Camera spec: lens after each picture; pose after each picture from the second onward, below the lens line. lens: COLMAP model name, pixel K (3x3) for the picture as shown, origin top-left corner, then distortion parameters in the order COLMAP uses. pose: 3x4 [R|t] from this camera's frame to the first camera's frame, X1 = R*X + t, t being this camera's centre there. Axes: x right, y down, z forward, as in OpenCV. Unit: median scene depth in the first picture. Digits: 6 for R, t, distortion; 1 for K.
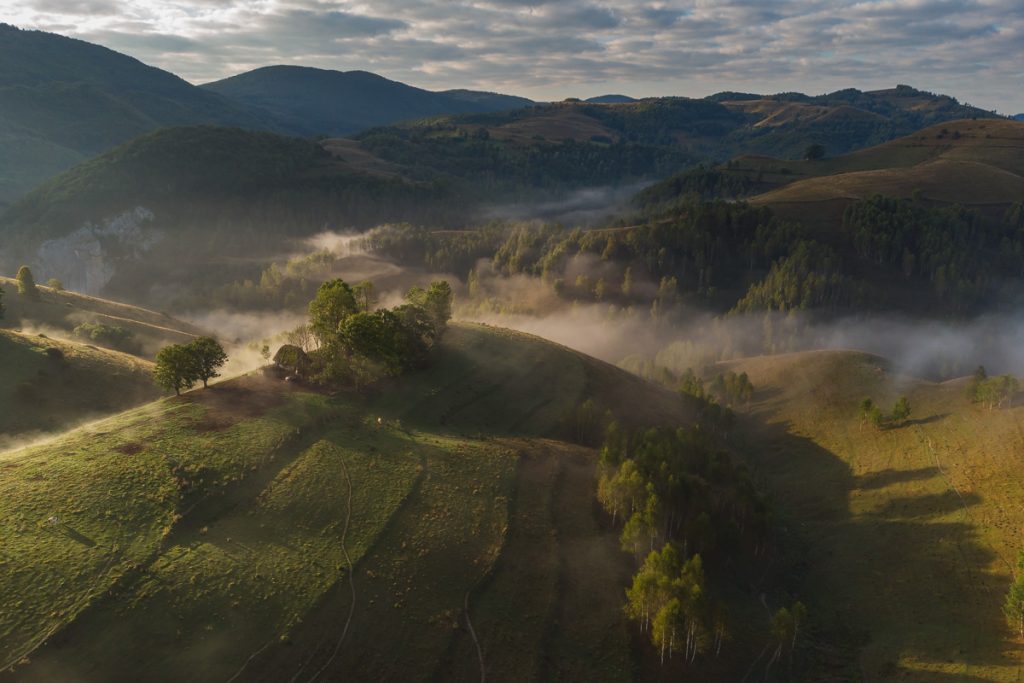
lens RADIAL K [[778.7, 0, 512.0], [0, 778.7, 341.5], [0, 0, 1]] dist [0.017669, -0.011068]
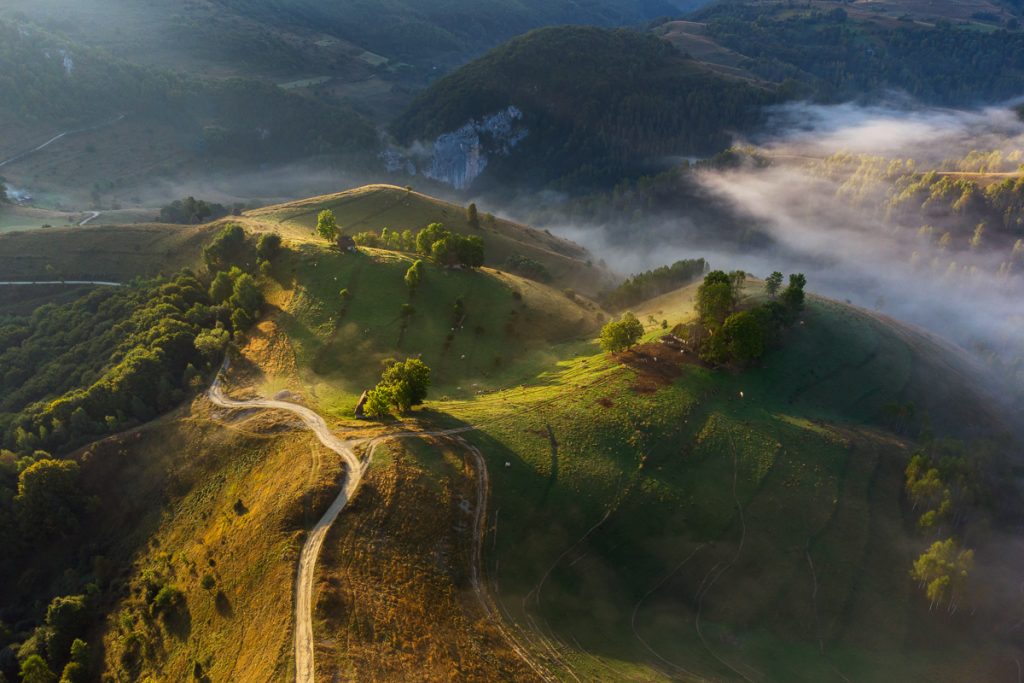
lens RADIAL K [[778.7, 0, 512.0], [0, 778.7, 341.5], [0, 0, 1]] dist [0.017669, -0.011068]
pose [[0.922330, 0.162643, -0.350507, -0.017856], [-0.102017, 0.977412, 0.185092, -0.047941], [0.372693, -0.134958, 0.918088, -0.102559]]
